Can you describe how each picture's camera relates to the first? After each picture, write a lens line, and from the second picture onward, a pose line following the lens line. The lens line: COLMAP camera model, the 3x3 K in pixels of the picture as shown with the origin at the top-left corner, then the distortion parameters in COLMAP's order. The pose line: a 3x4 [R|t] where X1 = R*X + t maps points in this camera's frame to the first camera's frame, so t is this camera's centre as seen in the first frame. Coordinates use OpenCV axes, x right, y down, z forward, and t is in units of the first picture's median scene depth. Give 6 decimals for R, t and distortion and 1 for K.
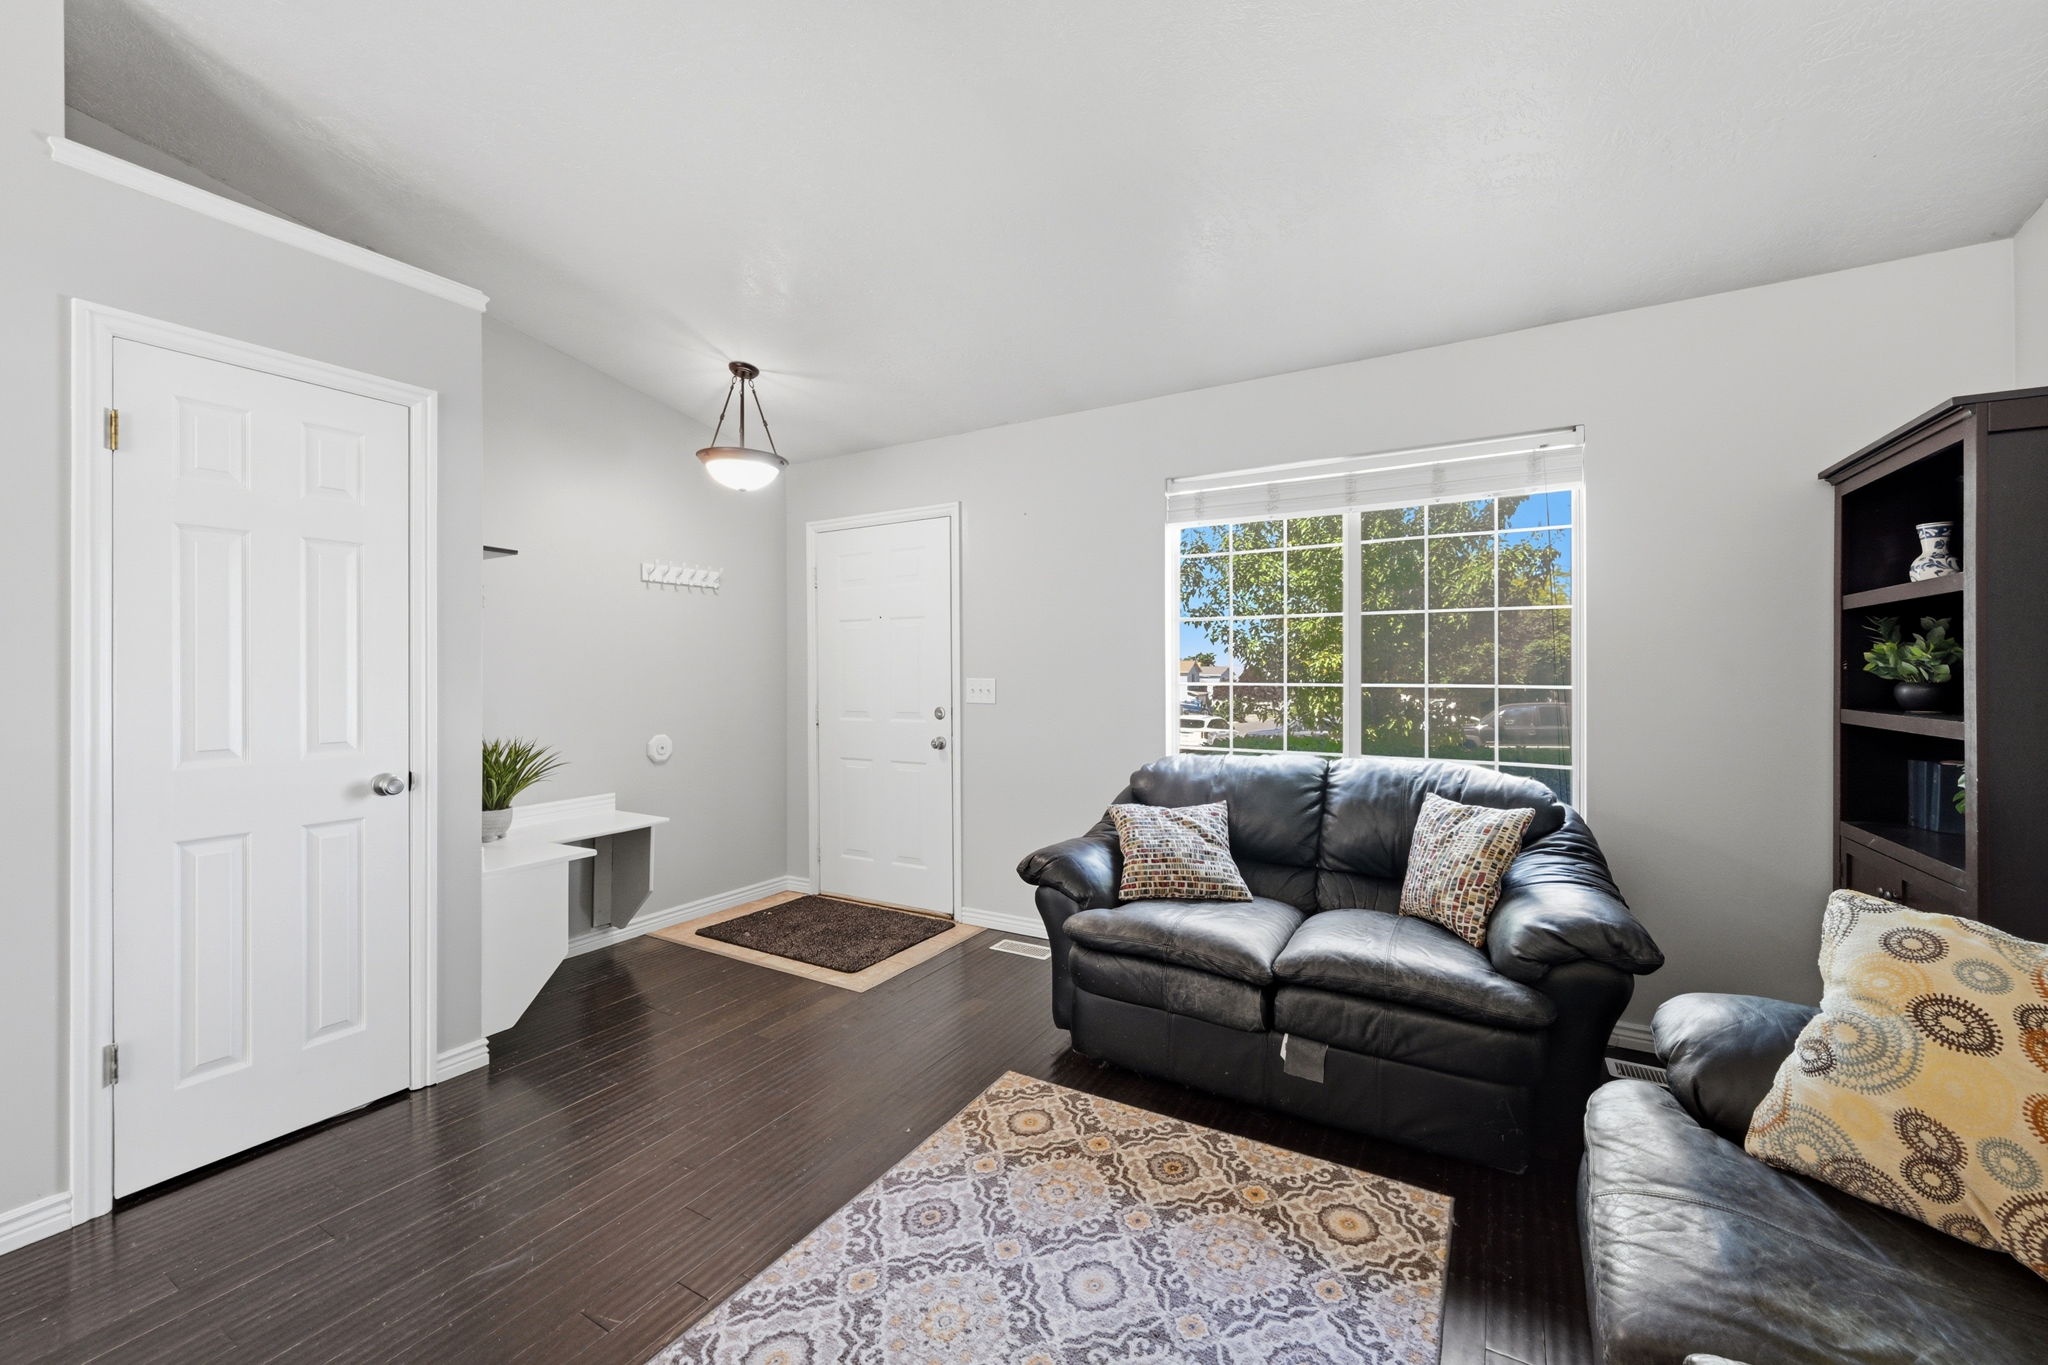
lens RADIAL K [[805.2, 0, 1018.8], [0, 805.2, 672.5], [0, 0, 1]] dist [0.001515, 0.000118]
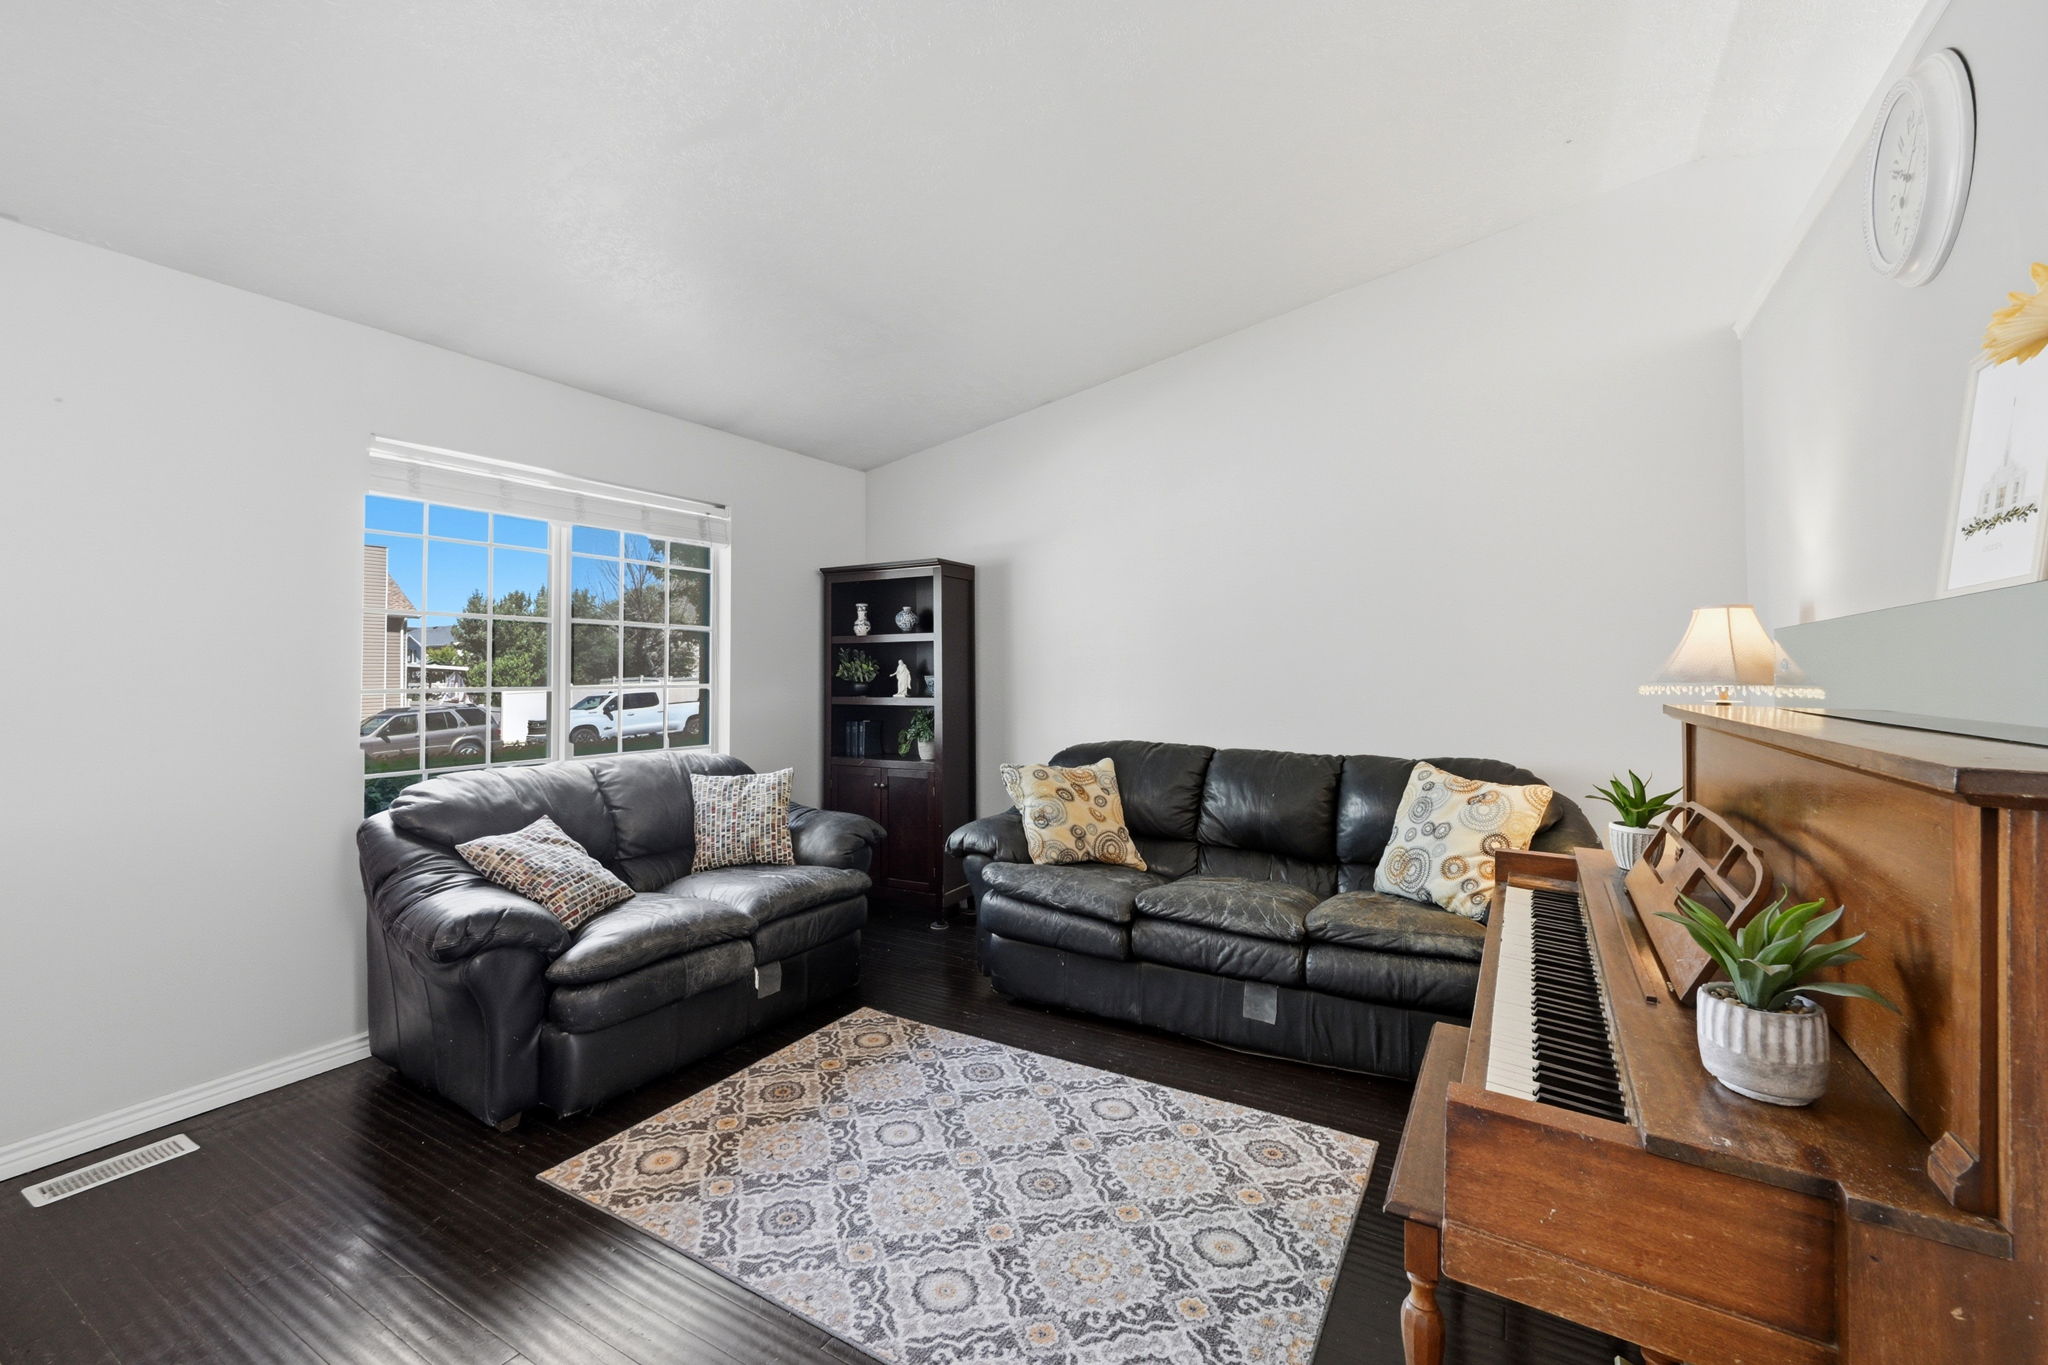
lens RADIAL K [[854.2, 0, 1017.9], [0, 854.2, 661.7], [0, 0, 1]] dist [0.002878, 0.000307]
pose [[0.002891, 0.018890, 0.999817, -1.061462], [0.008041, 0.999789, -0.018912, 0.004269], [-0.999963, 0.008094, 0.002738, 0.628179]]
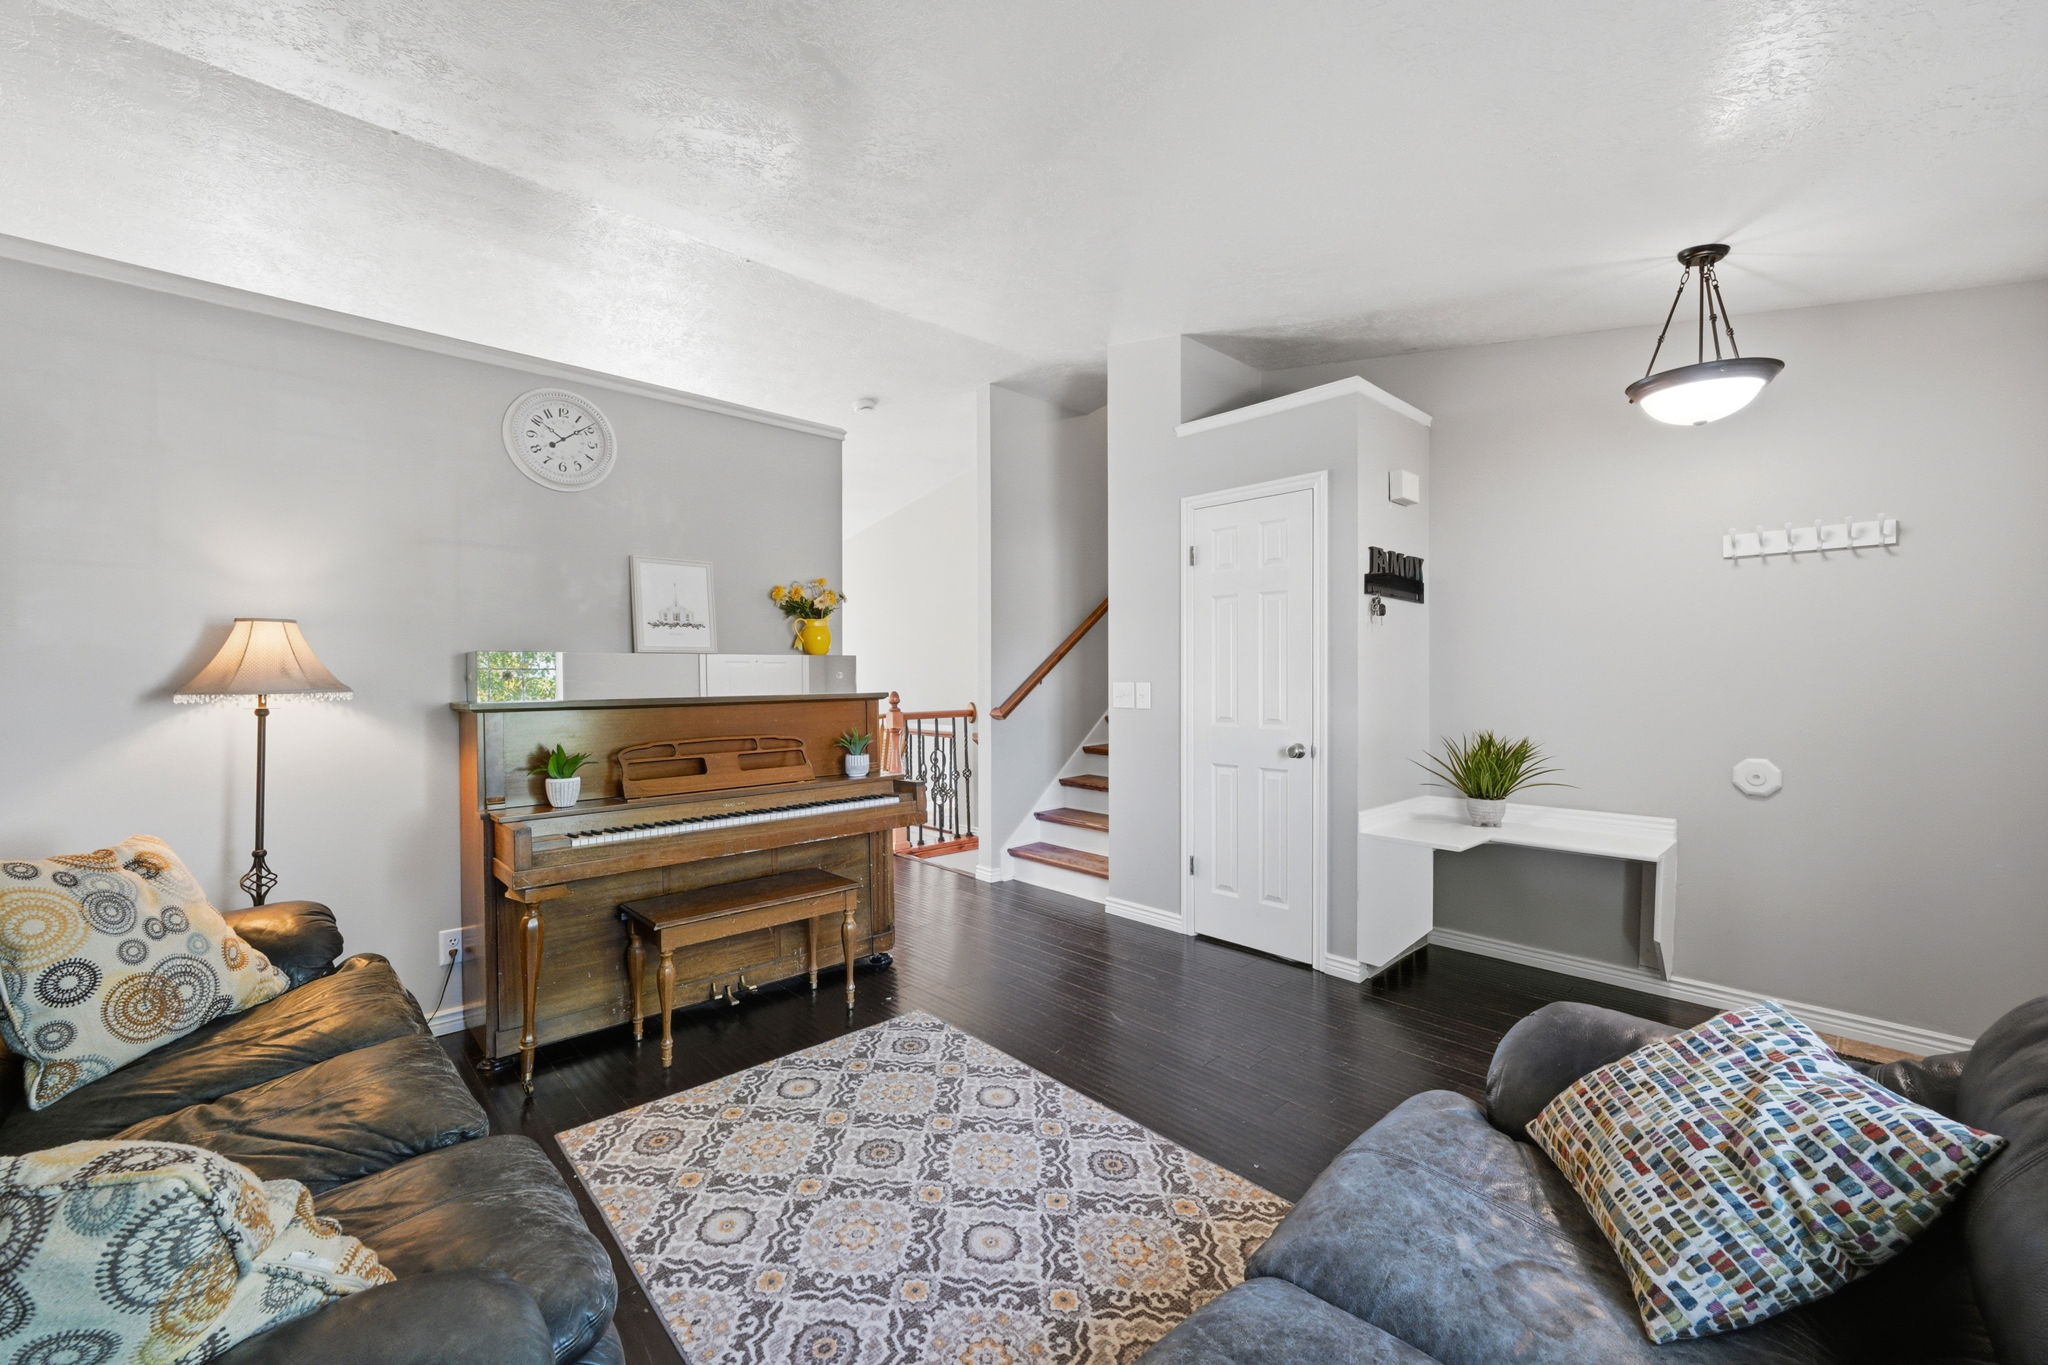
lens RADIAL K [[809.2, 0, 1027.6], [0, 809.2, 685.9], [0, 0, 1]] dist [0.000893, 0.000076]
pose [[-0.270948, 0.018334, -0.962419, 0.886256], [0.001734, 0.999826, 0.018559, -0.009583], [0.962592, 0.003360, -0.270933, 1.061185]]
